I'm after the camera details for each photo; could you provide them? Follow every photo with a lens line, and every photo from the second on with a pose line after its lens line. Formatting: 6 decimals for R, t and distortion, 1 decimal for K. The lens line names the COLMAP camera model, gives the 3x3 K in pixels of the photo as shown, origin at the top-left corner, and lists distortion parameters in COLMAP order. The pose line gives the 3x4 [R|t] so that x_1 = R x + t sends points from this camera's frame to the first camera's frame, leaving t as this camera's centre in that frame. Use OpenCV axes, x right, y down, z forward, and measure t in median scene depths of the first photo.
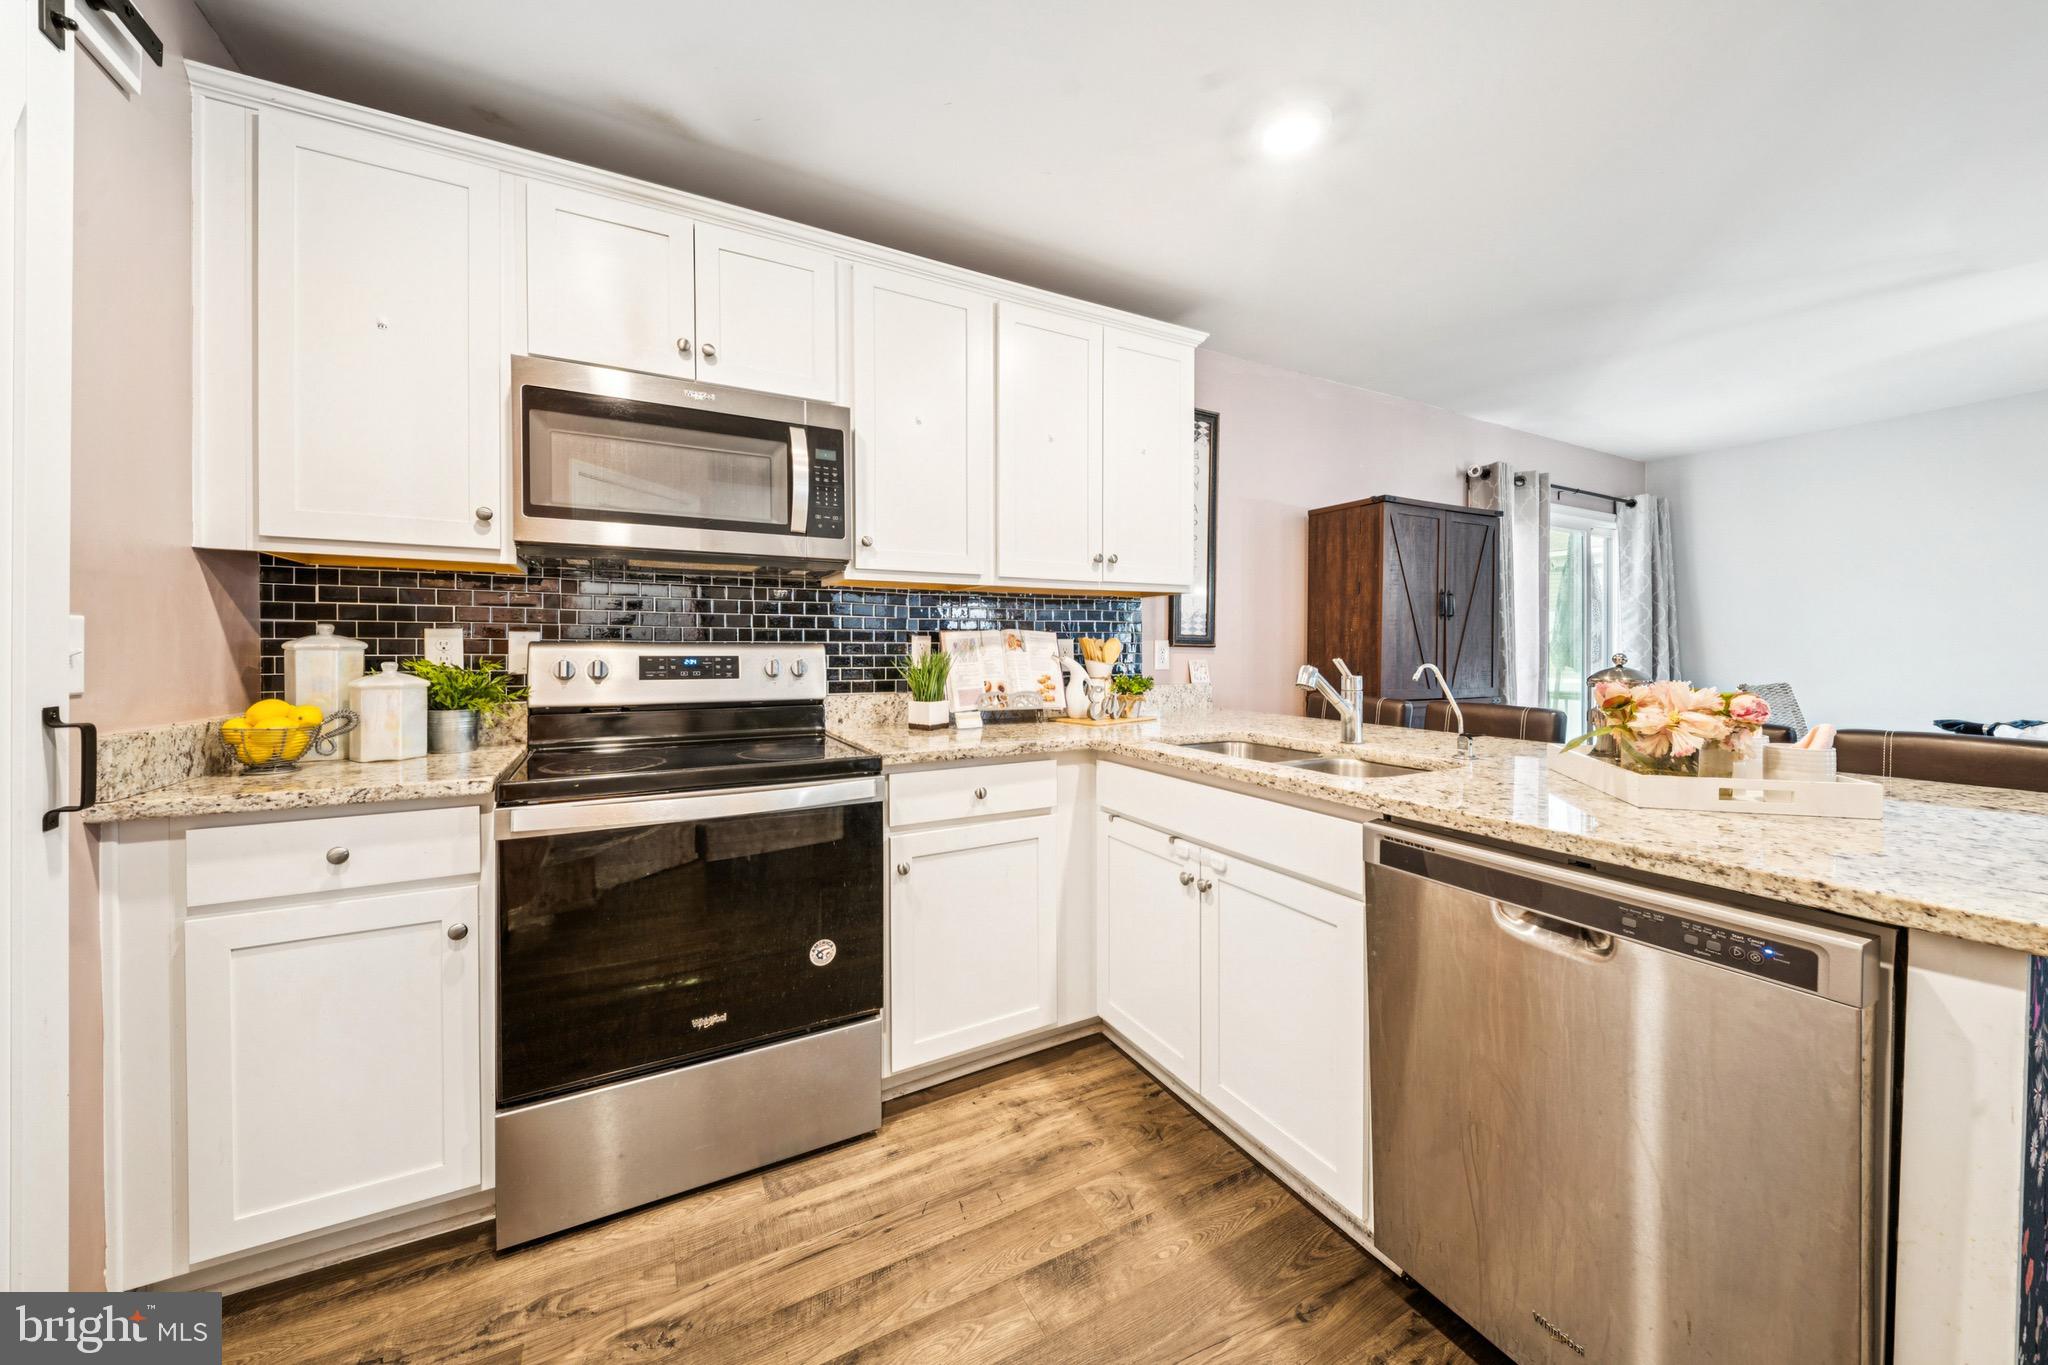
lens RADIAL K [[729.3, 0, 1032.1], [0, 729.3, 656.7], [0, 0, 1]] dist [-0.000573, -0.003471]
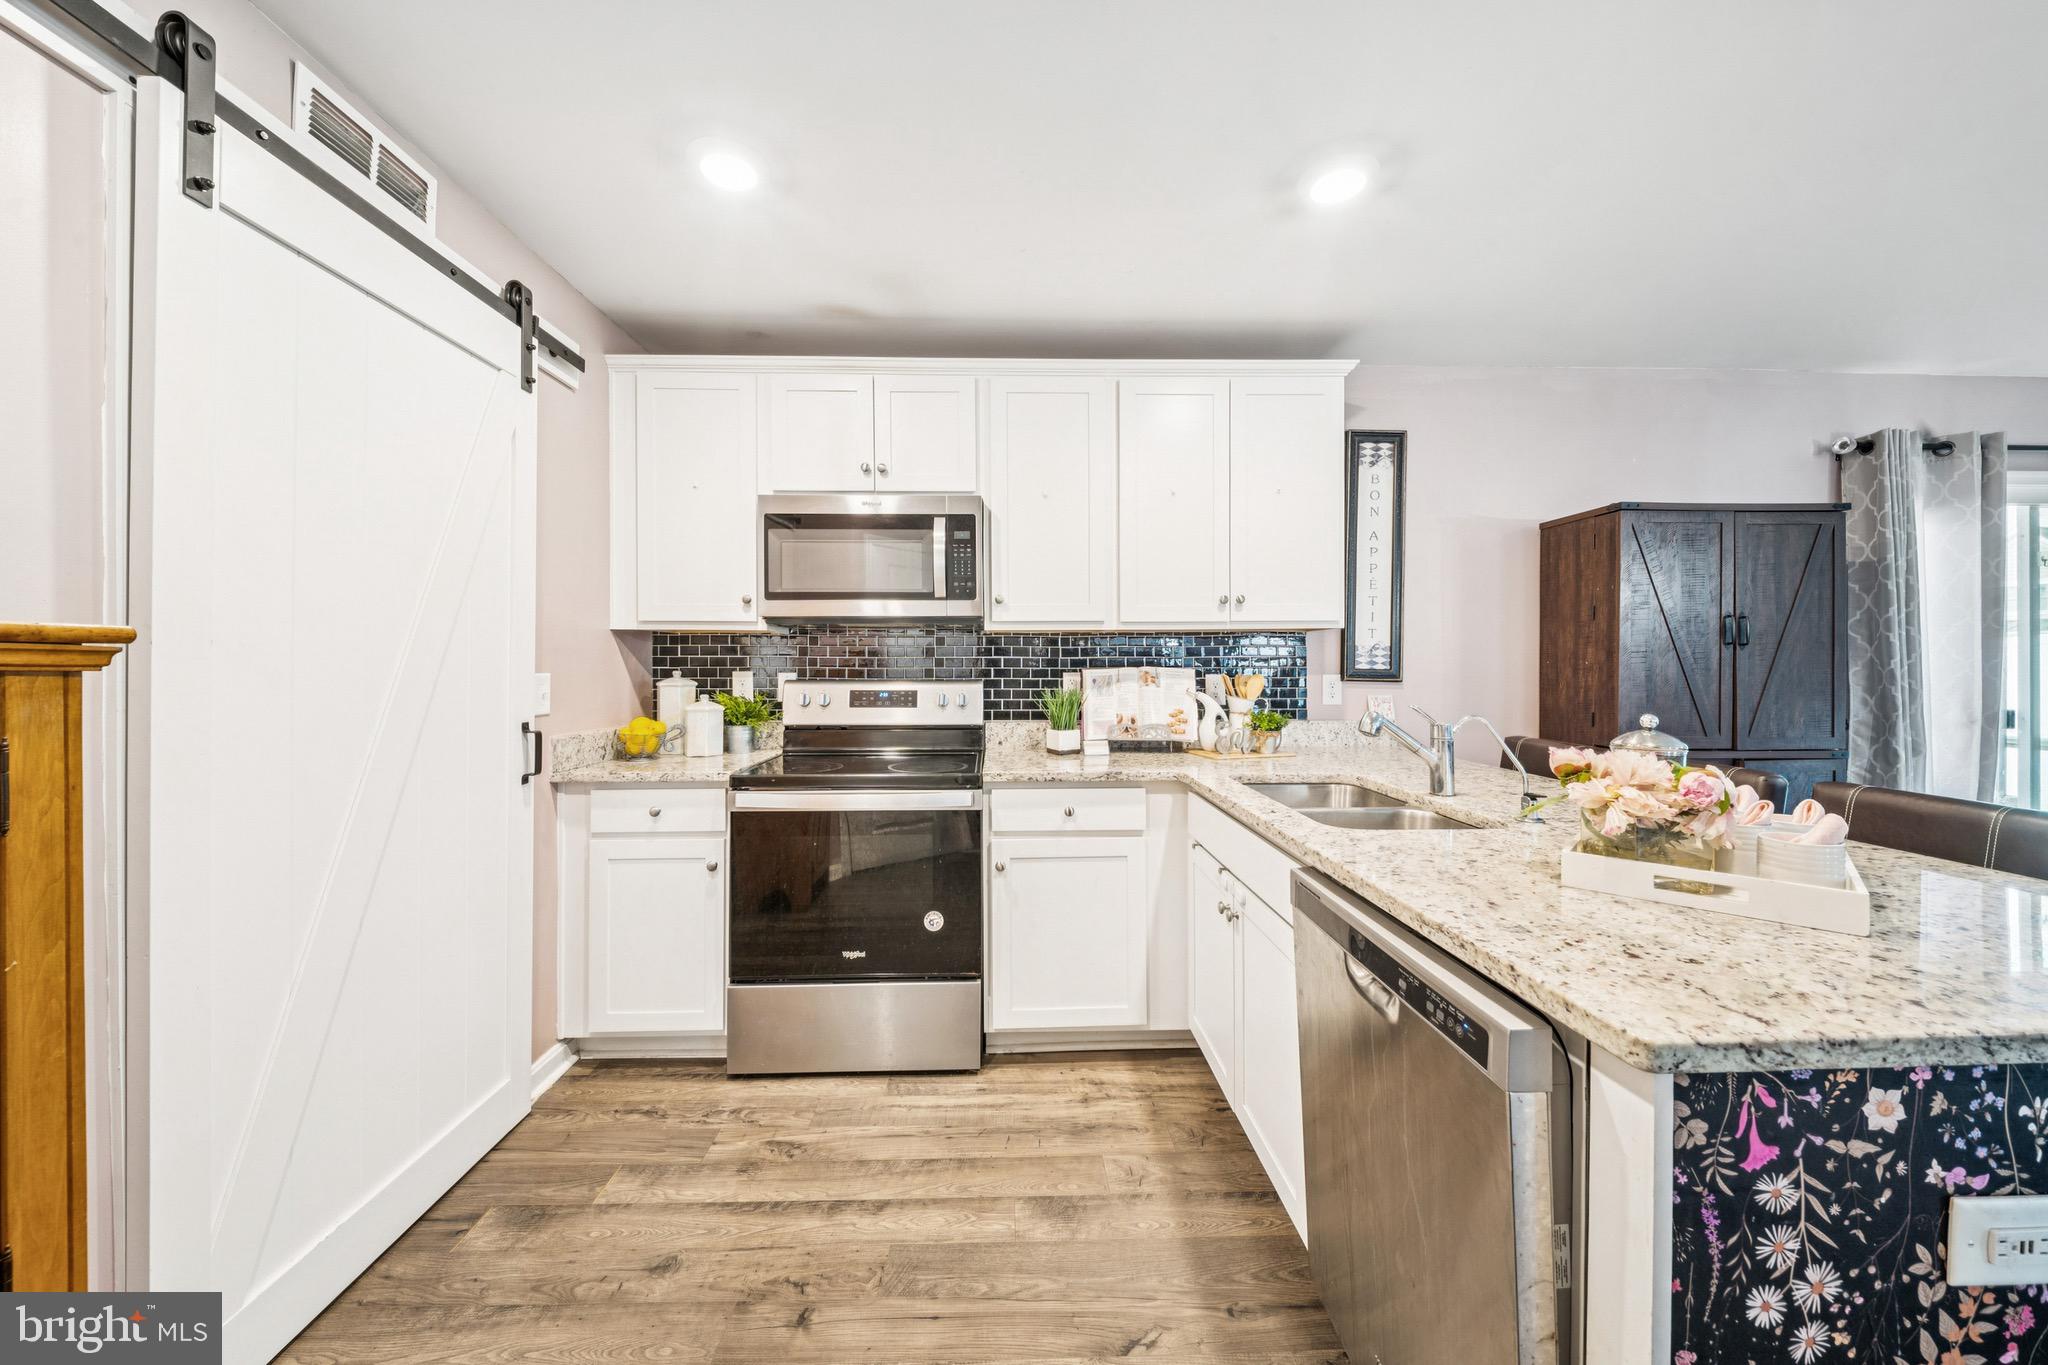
lens RADIAL K [[729.3, 0, 1025.5], [0, 729.3, 666.2], [0, 0, 1]] dist [-0.000573, -0.003471]
pose [[0.890985, 0.000215, -0.454033, 0.416903], [-0.004109, 0.999963, -0.007590, -0.040459], [0.454015, 0.008628, 0.890952, -0.090419]]
